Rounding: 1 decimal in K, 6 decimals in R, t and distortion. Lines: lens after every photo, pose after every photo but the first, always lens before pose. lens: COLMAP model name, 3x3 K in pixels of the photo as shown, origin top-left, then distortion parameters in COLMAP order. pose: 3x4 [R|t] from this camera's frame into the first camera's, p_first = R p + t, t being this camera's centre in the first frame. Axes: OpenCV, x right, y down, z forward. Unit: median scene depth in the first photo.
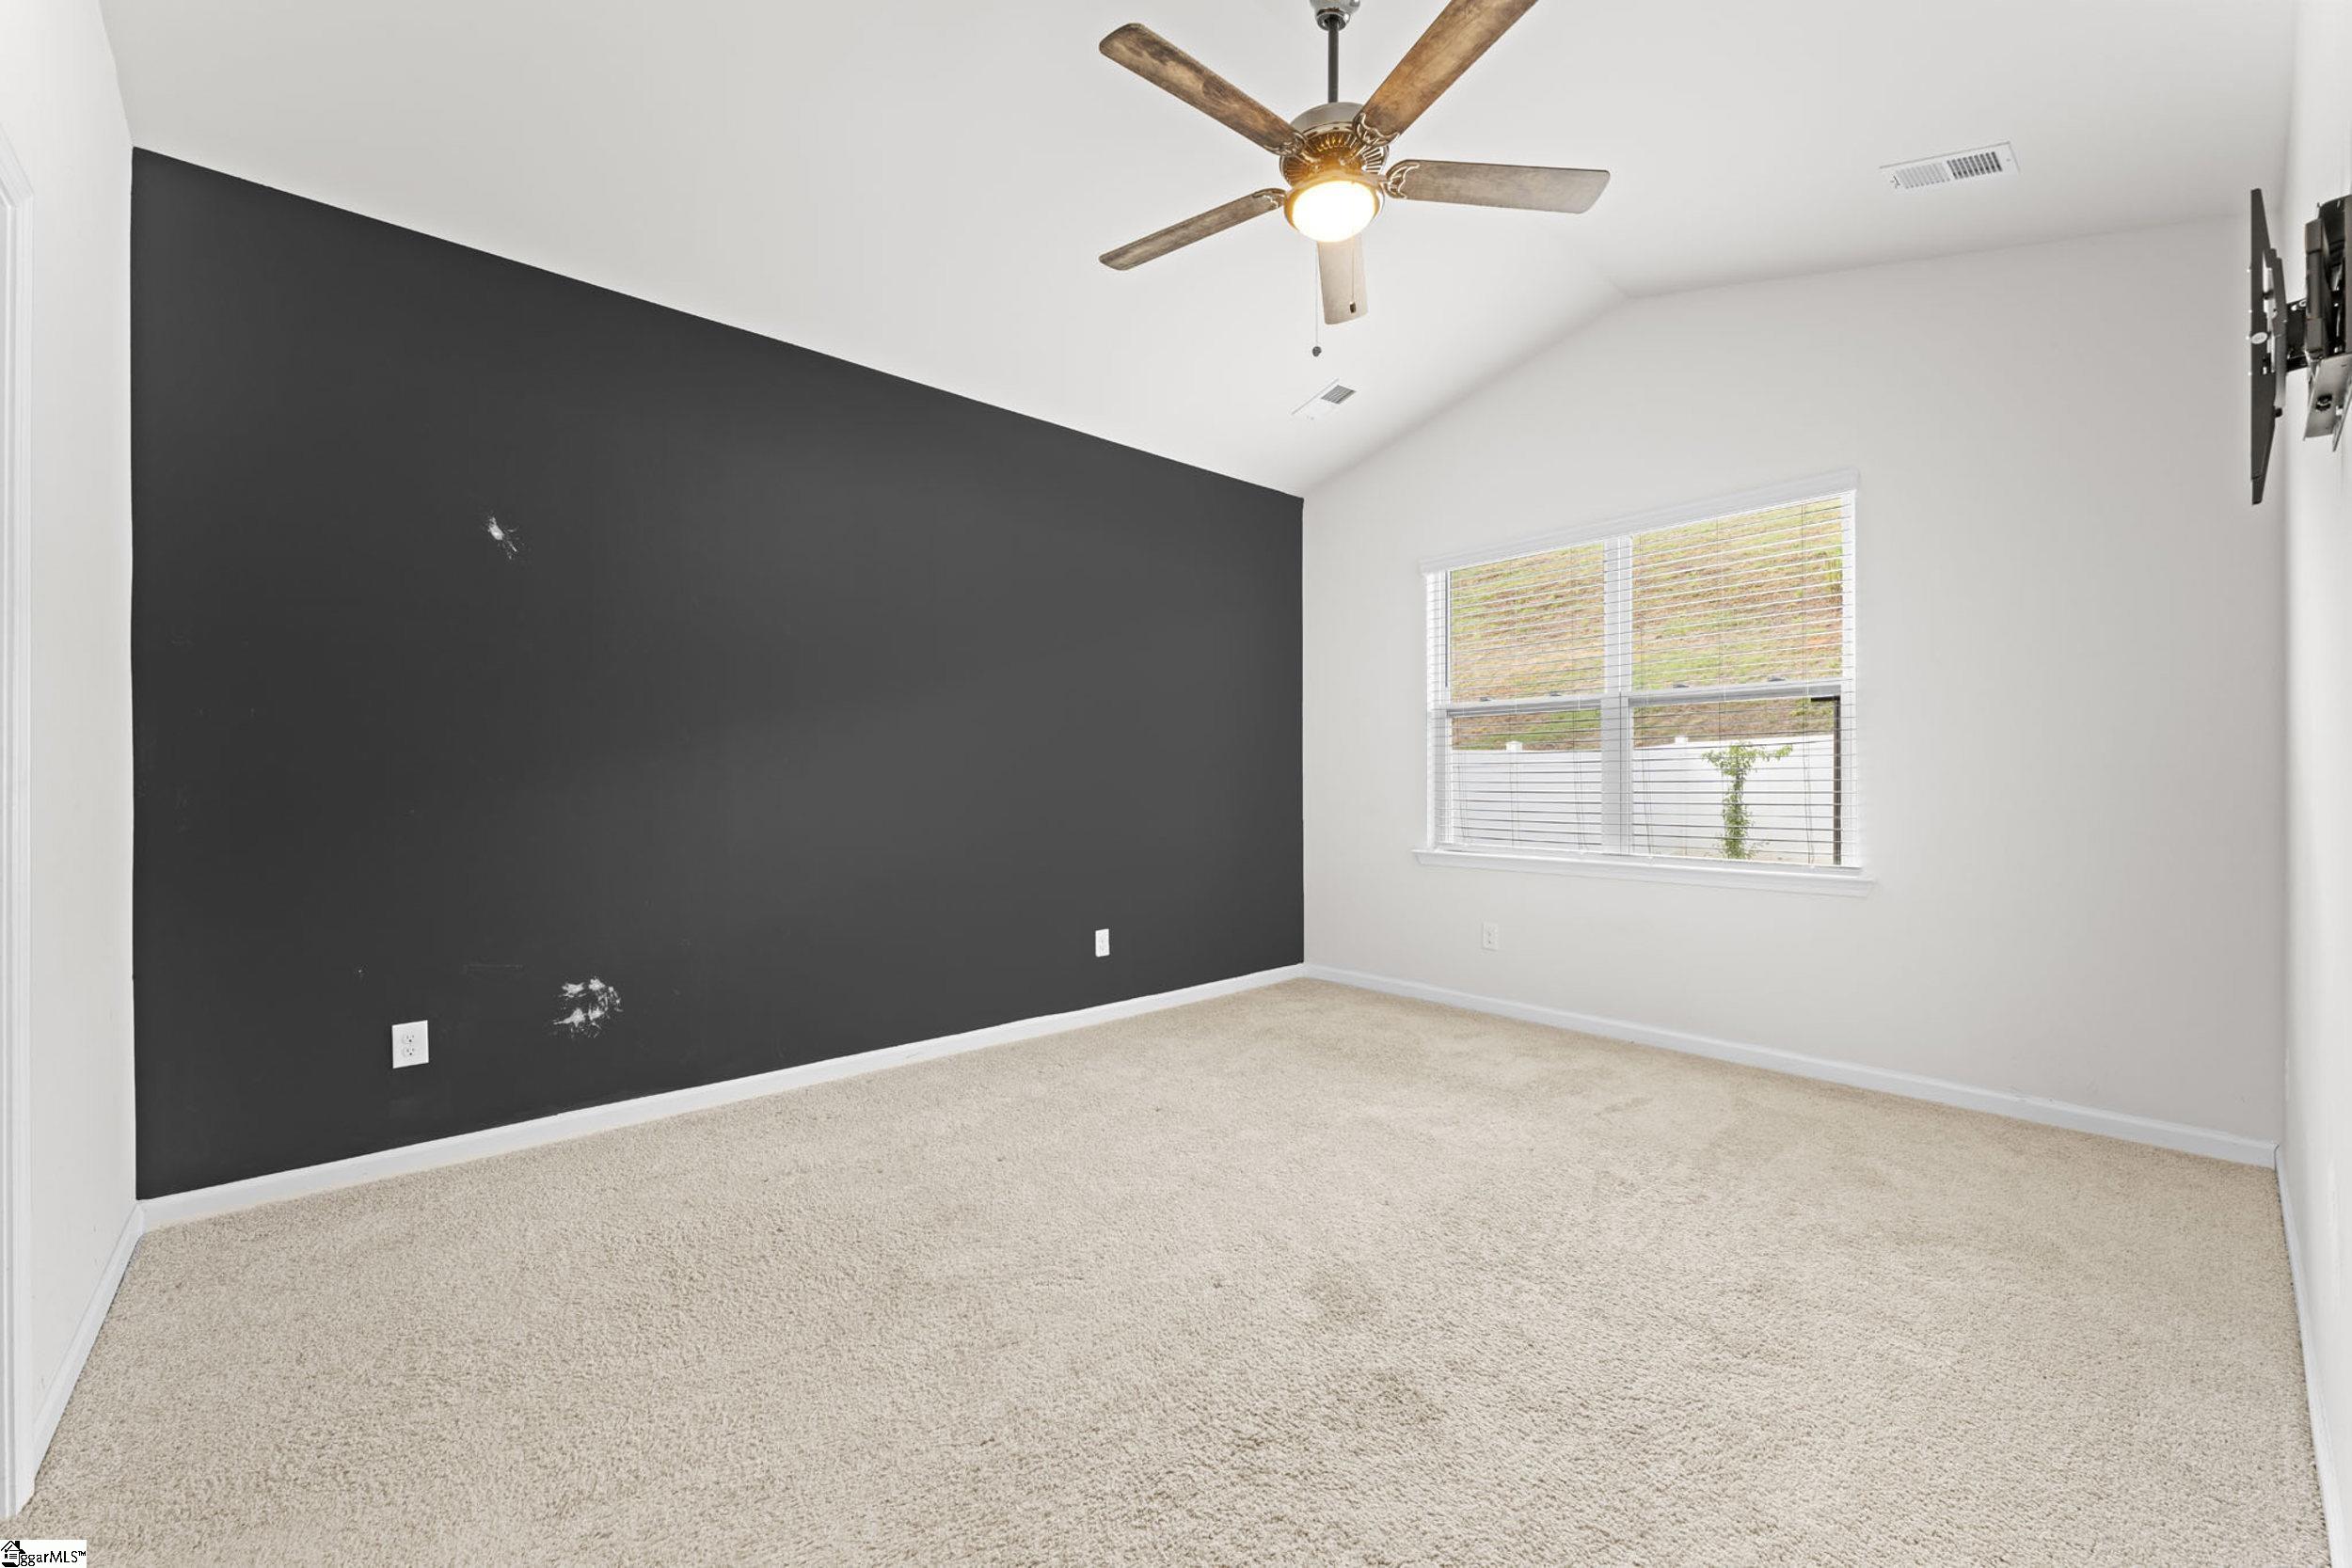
lens RADIAL K [[926.8, 0, 1176.0], [0, 926.8, 784.0], [0, 0, 1]] dist [0.000604, -0.000015]
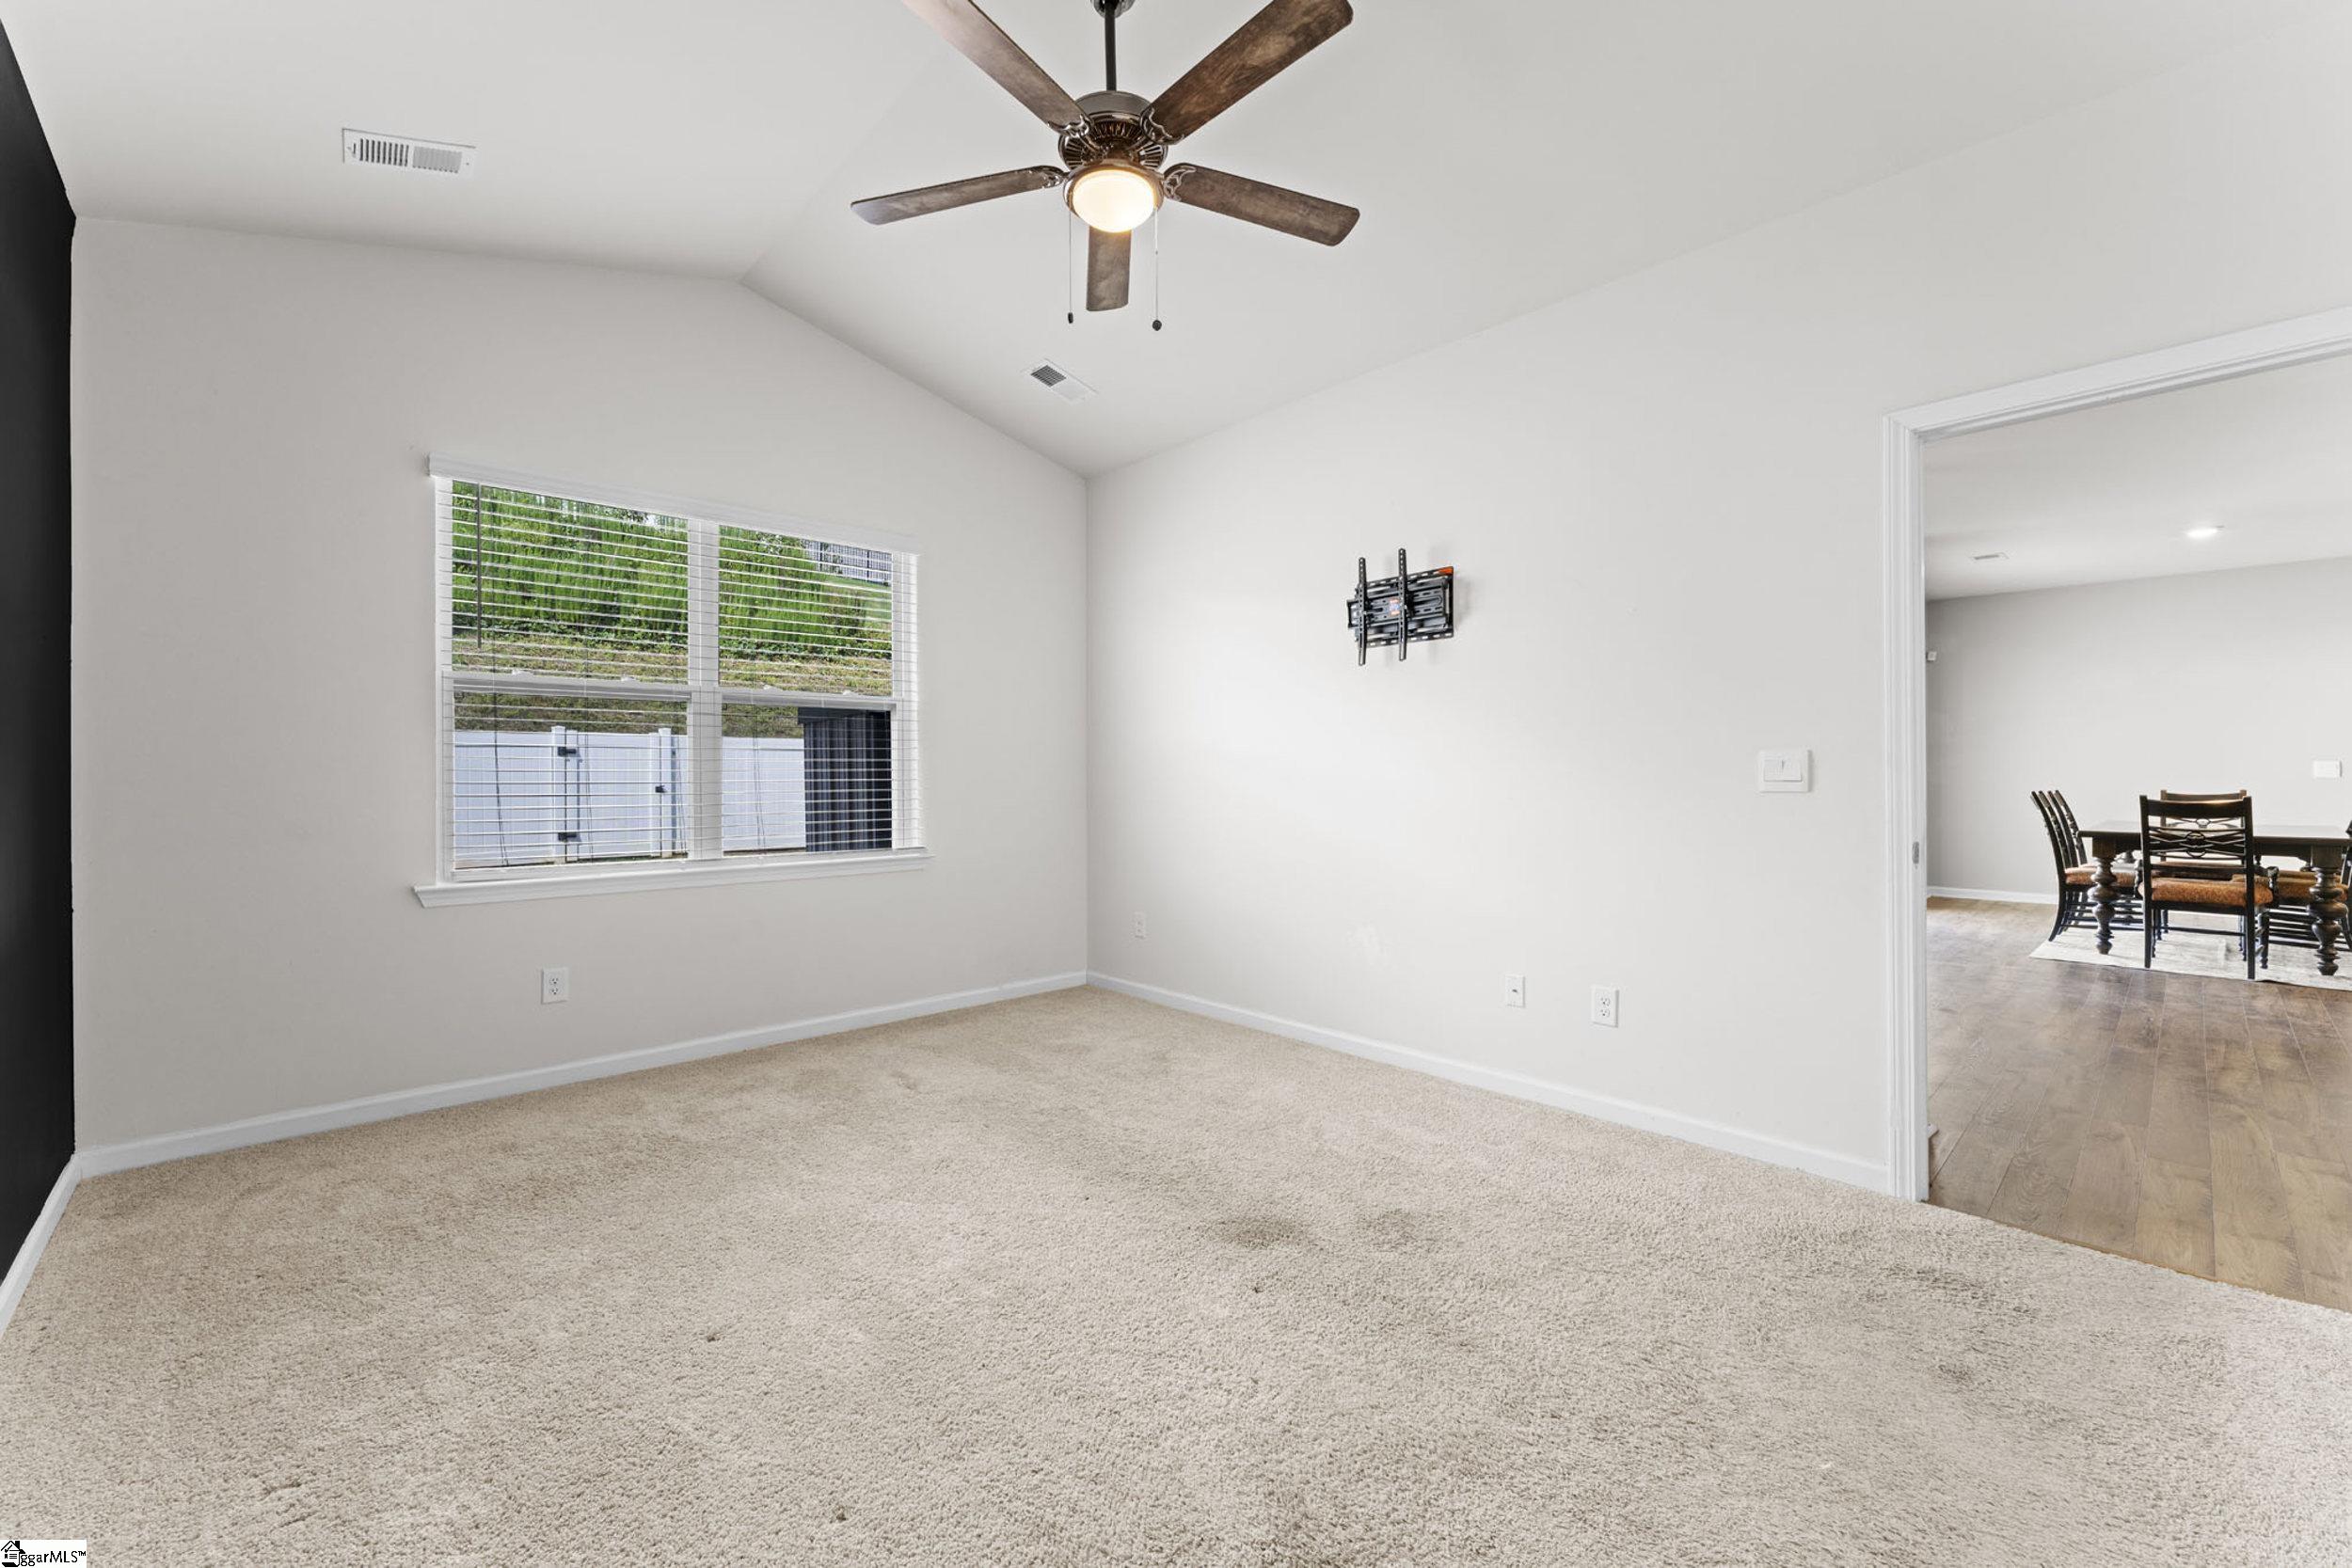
lens RADIAL K [[942.5, 0, 1181.9], [0, 942.5, 771.8], [0, 0, 1]] dist [0.000105, 0.000206]
pose [[-0.014718, 0.007515, 0.999863, -0.546161], [0.005405, 0.999958, -0.007436, -0.000384], [-0.999877, 0.005295, -0.014758, 0.621100]]
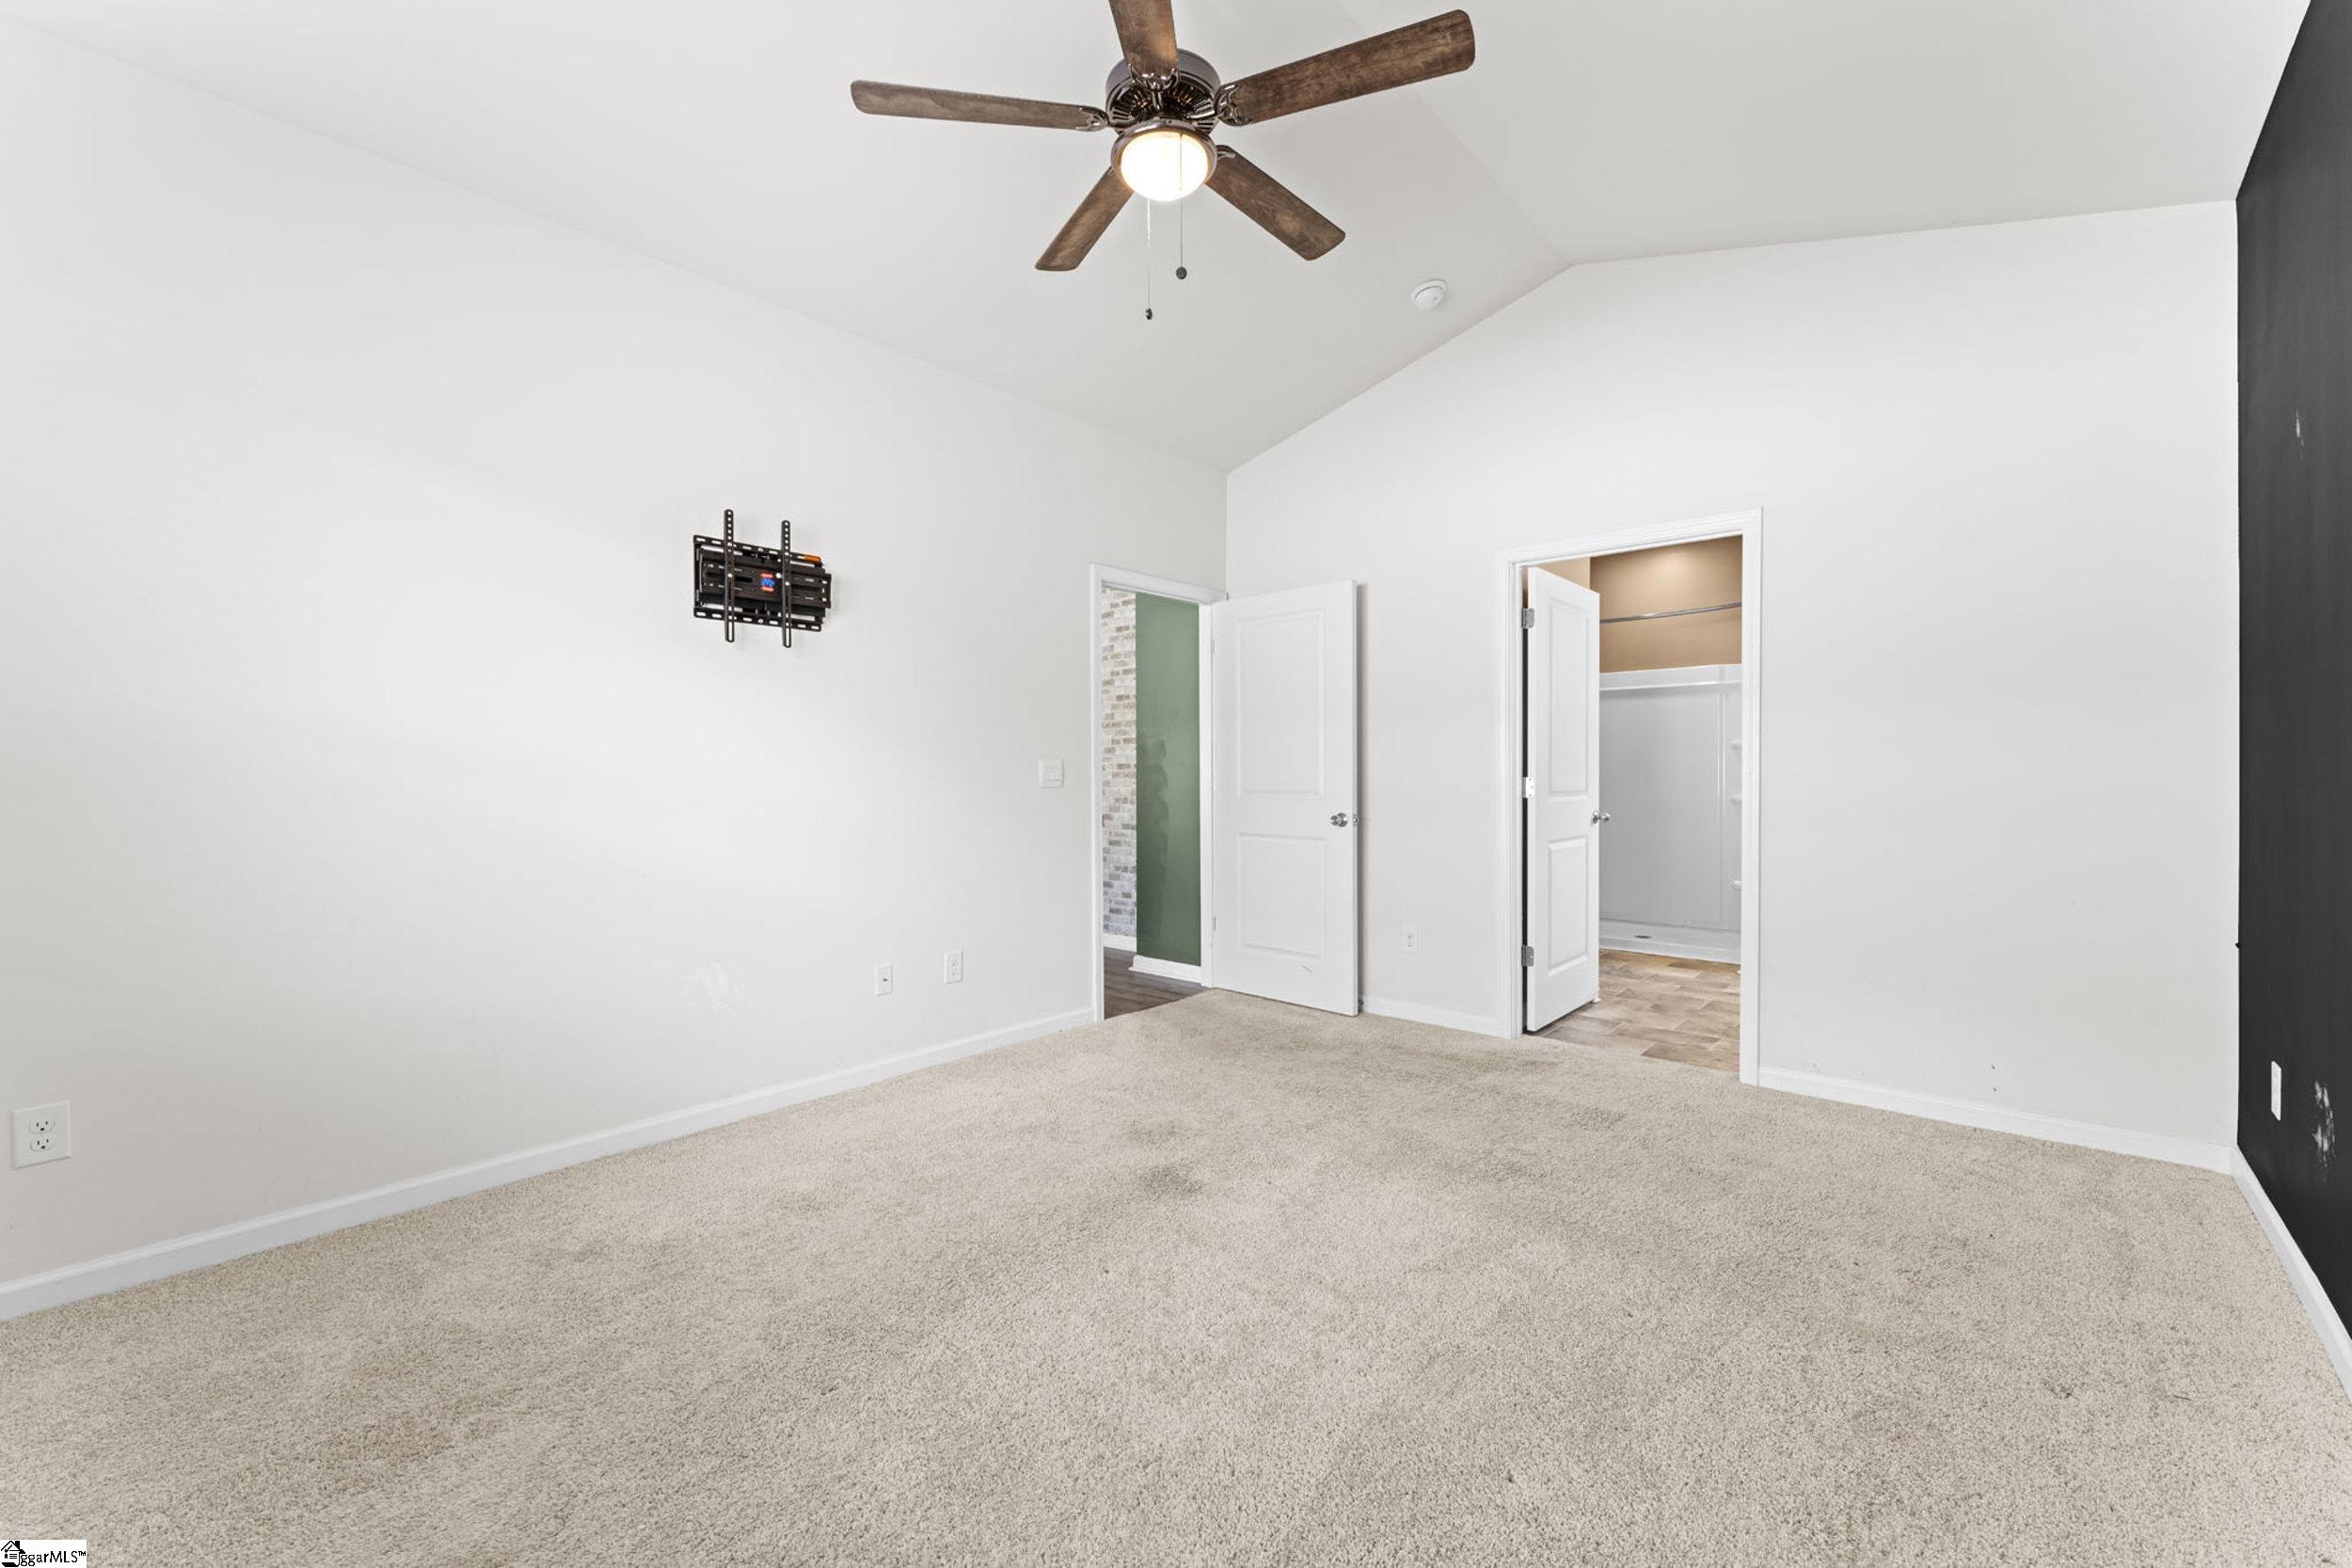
lens RADIAL K [[940.2, 0, 1169.2], [0, 940.2, 780.8], [0, 0, 1]] dist [-0.000570, -0.000272]
pose [[-0.994843, 0.000595, -0.101427, 0.177473], [-0.000832, 0.999901, 0.014028, -0.012670], [0.101425, 0.014040, -0.994744, 1.283031]]
